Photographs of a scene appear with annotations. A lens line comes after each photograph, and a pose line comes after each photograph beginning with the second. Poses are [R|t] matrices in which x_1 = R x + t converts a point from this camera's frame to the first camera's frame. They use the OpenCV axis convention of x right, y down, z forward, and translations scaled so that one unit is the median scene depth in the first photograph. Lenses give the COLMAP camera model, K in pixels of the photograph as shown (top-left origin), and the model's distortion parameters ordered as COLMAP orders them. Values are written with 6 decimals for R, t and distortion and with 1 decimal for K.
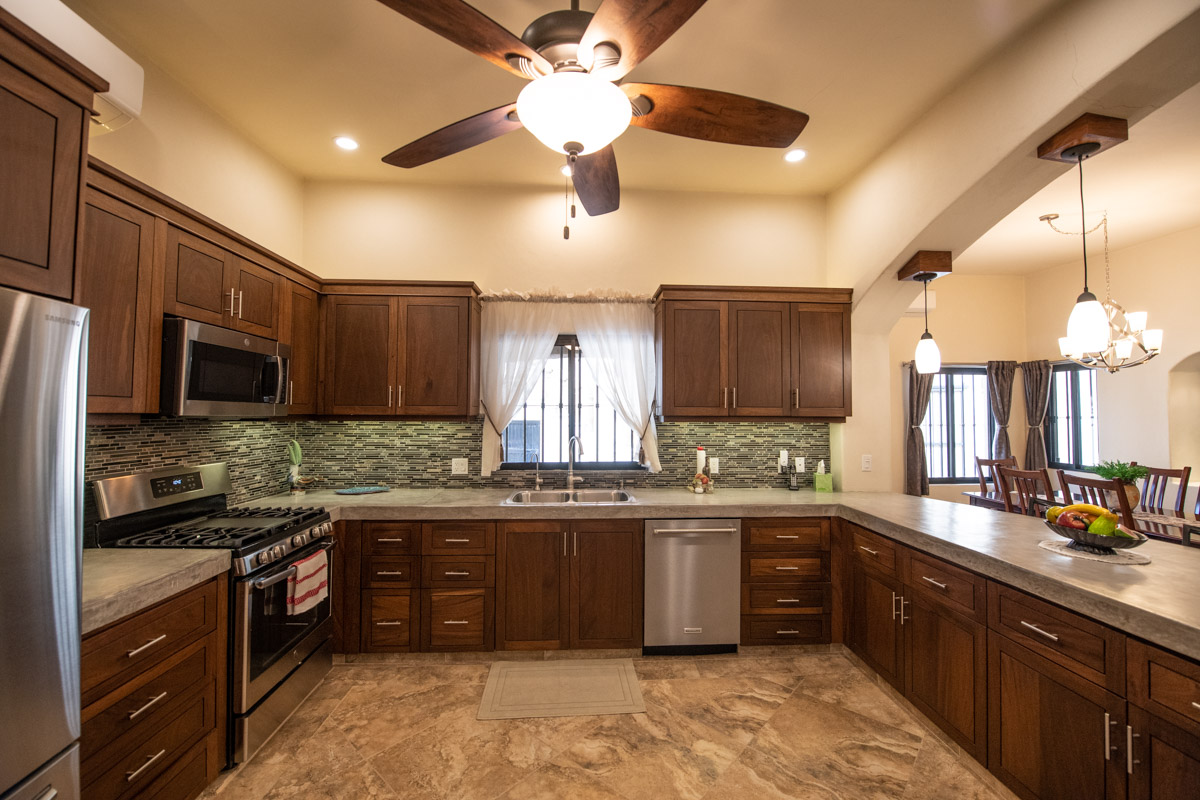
lens RADIAL K [[480.6, 0, 601.5], [0, 480.6, 396.9], [0, 0, 1]] dist [-0.013489, -0.002521]
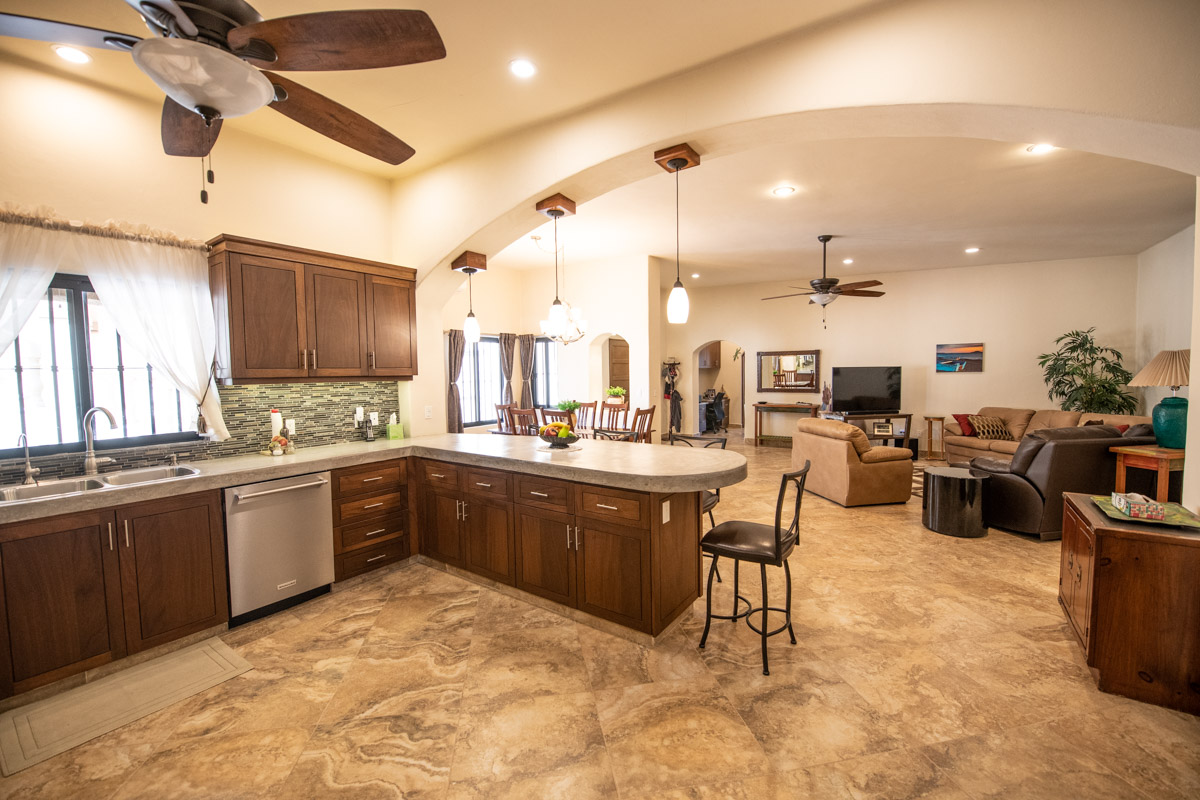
lens RADIAL K [[480.6, 0, 601.5], [0, 480.6, 396.9], [0, 0, 1]] dist [-0.013489, -0.002521]
pose [[0.616682, -0.054297, 0.785338, -0.171739], [-0.009571, 0.997028, 0.076448, -0.002202], [-0.787154, -0.054661, 0.614329, -0.142469]]
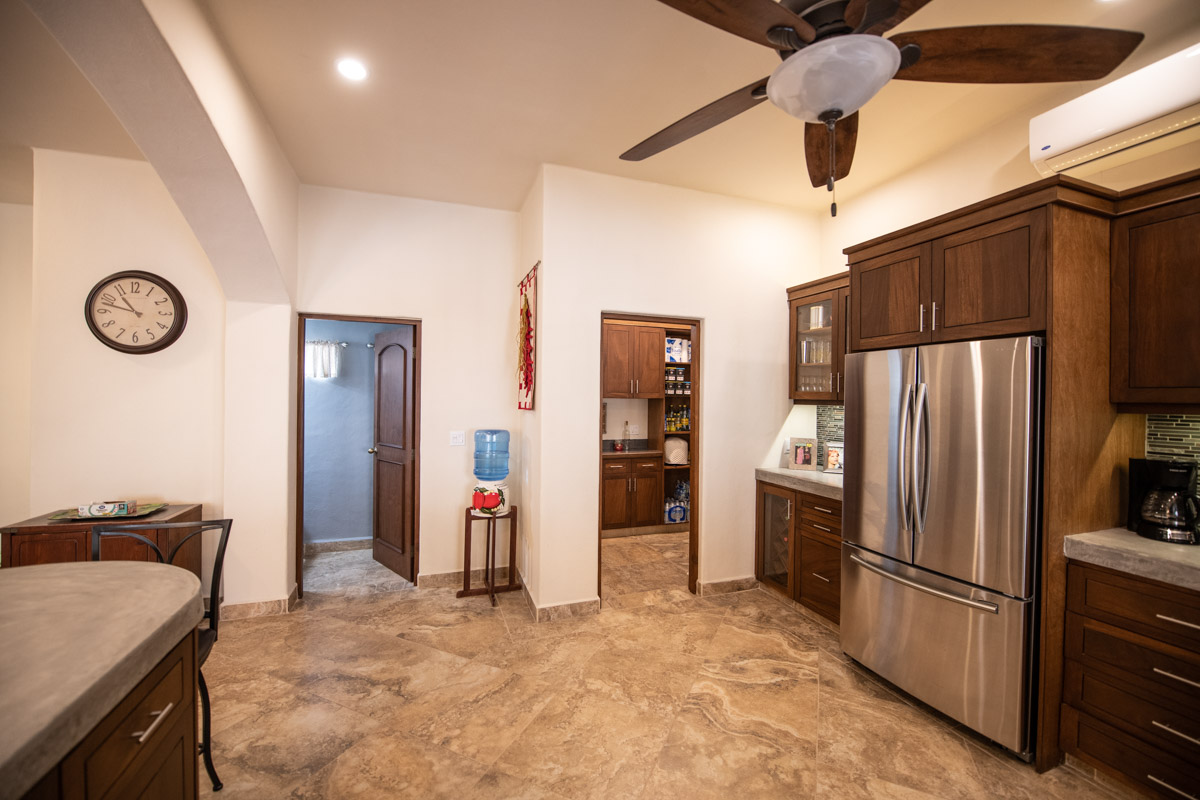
lens RADIAL K [[480.6, 0, 601.5], [0, 480.6, 396.9], [0, 0, 1]] dist [-0.013489, -0.002521]
pose [[-0.955340, -0.014861, -0.295136, 0.304890], [-0.004659, 0.999368, -0.035240, 0.032121], [0.295474, -0.032292, -0.954805, 0.826885]]
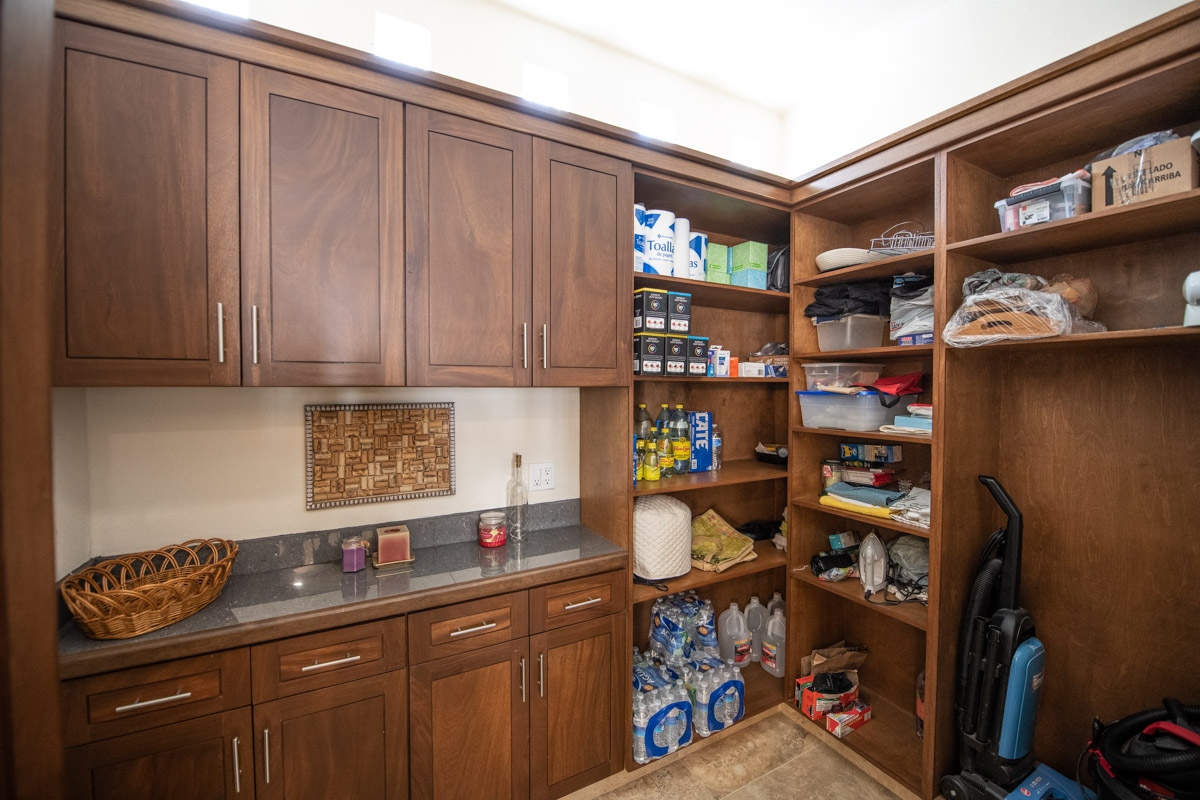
lens RADIAL K [[480.6, 0, 601.5], [0, 480.6, 396.9], [0, 0, 1]] dist [-0.013489, -0.002521]
pose [[-0.898223, 0.003953, -0.439522, -0.153822], [0.009024, 0.999915, -0.009448, -0.008076], [0.439447, -0.012452, -0.898182, -0.293160]]
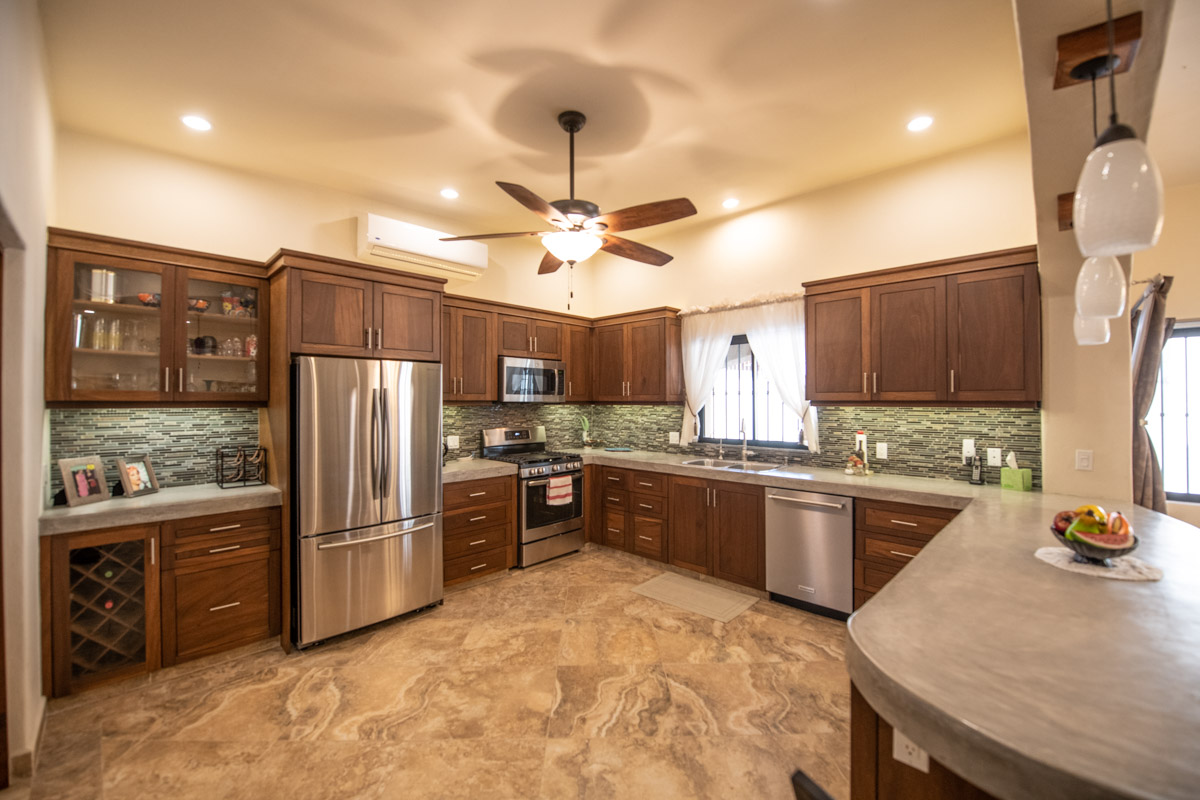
lens RADIAL K [[480.6, 0, 601.5], [0, 480.6, 396.9], [0, 0, 1]] dist [-0.013489, -0.002521]
pose [[0.681681, -0.010676, -0.731571, 0.675677], [0.030080, 0.999457, 0.013443, 0.001152], [0.731031, -0.031170, 0.681632, -0.115231]]
